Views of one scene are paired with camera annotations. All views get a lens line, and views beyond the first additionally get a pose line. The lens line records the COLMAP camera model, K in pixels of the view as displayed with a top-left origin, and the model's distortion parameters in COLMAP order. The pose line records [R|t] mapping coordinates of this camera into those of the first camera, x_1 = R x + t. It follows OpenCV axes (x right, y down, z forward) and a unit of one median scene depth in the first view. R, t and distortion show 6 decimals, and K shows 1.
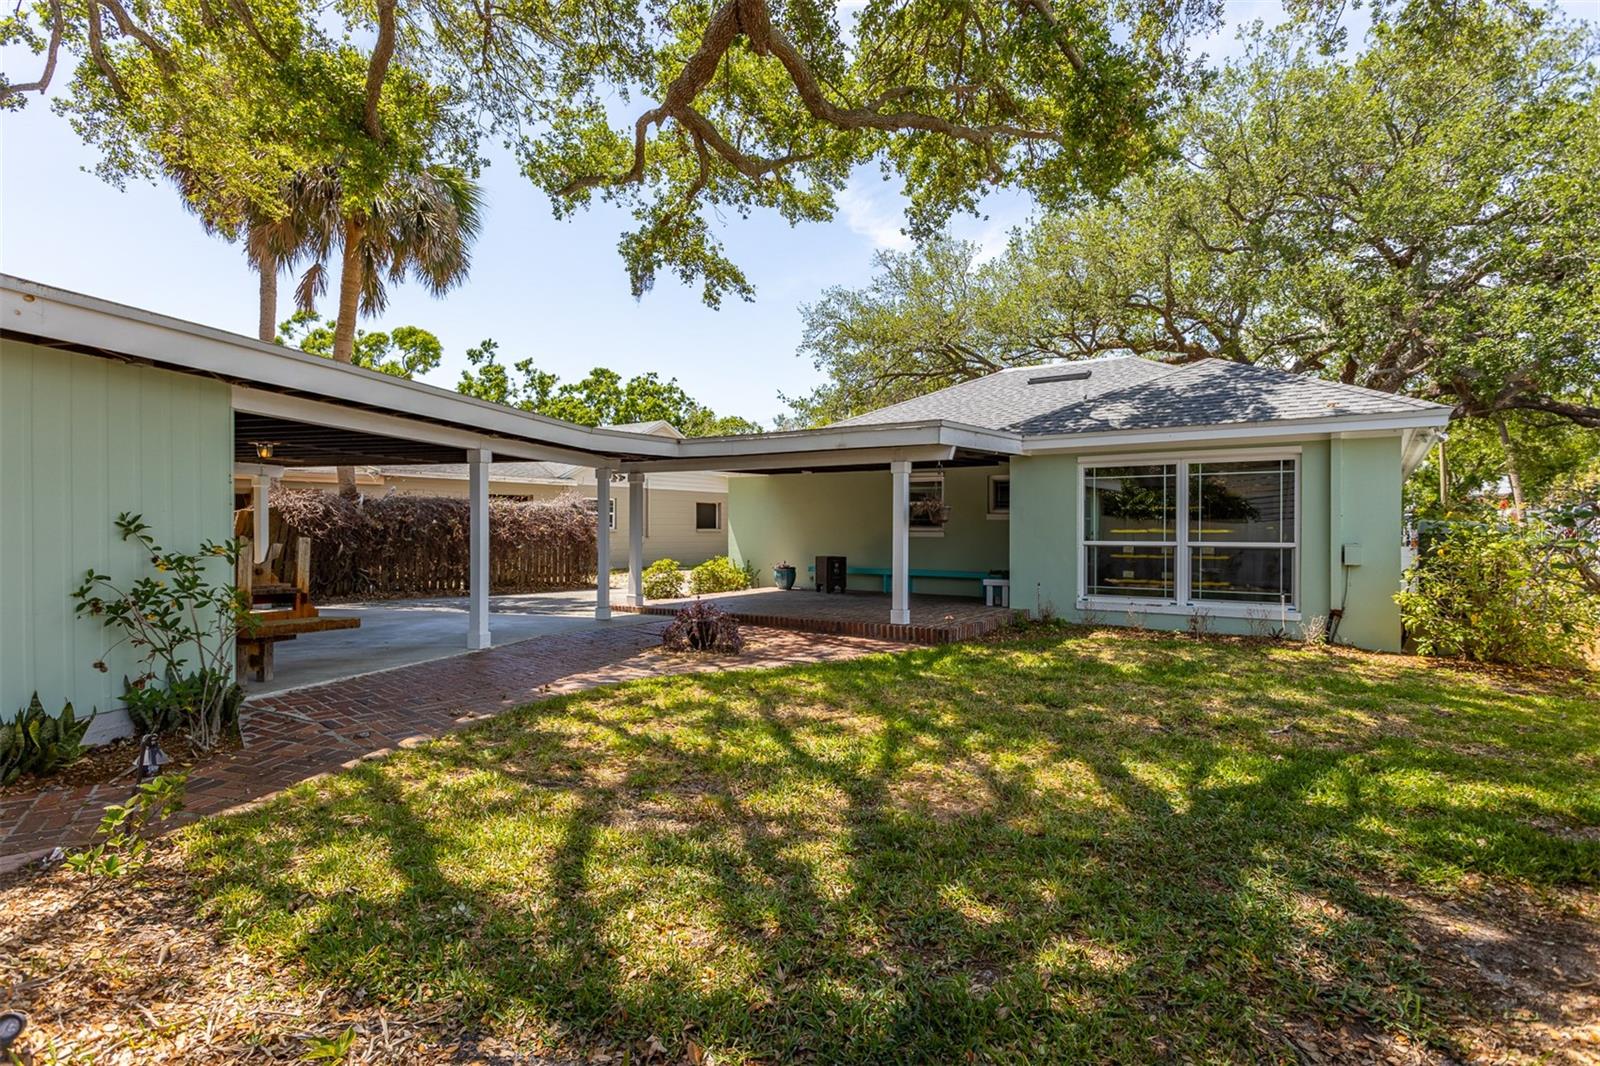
lens RADIAL K [[823.0, 0, 780.6], [0, 823.0, 526.2], [0, 0, 1]] dist [-0.000857, -0.000162]
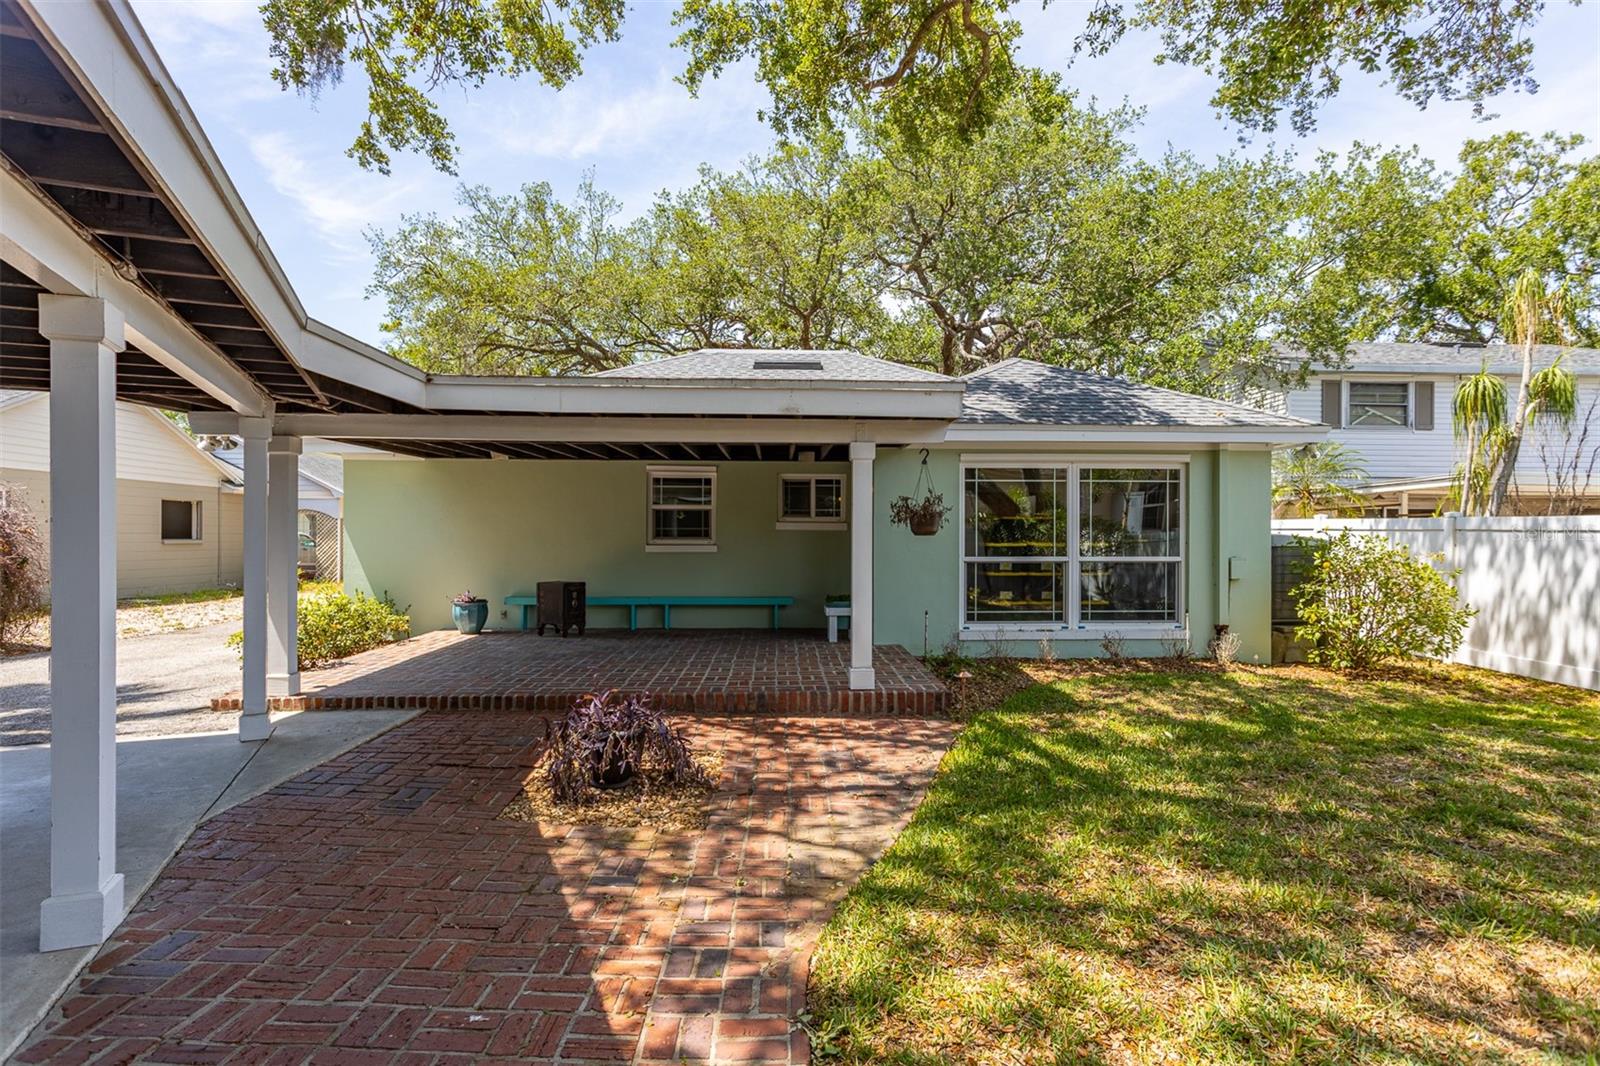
lens RADIAL K [[830.5, 0, 800.0], [0, 830.5, 533.0], [0, 0, 1]] dist [0.005254, 0.000936]
pose [[0.791903, 0.008002, 0.610595, -0.271712], [-0.004236, 0.999962, -0.007611, 0.001463], [-0.610632, 0.003441, 0.791907, 0.451683]]
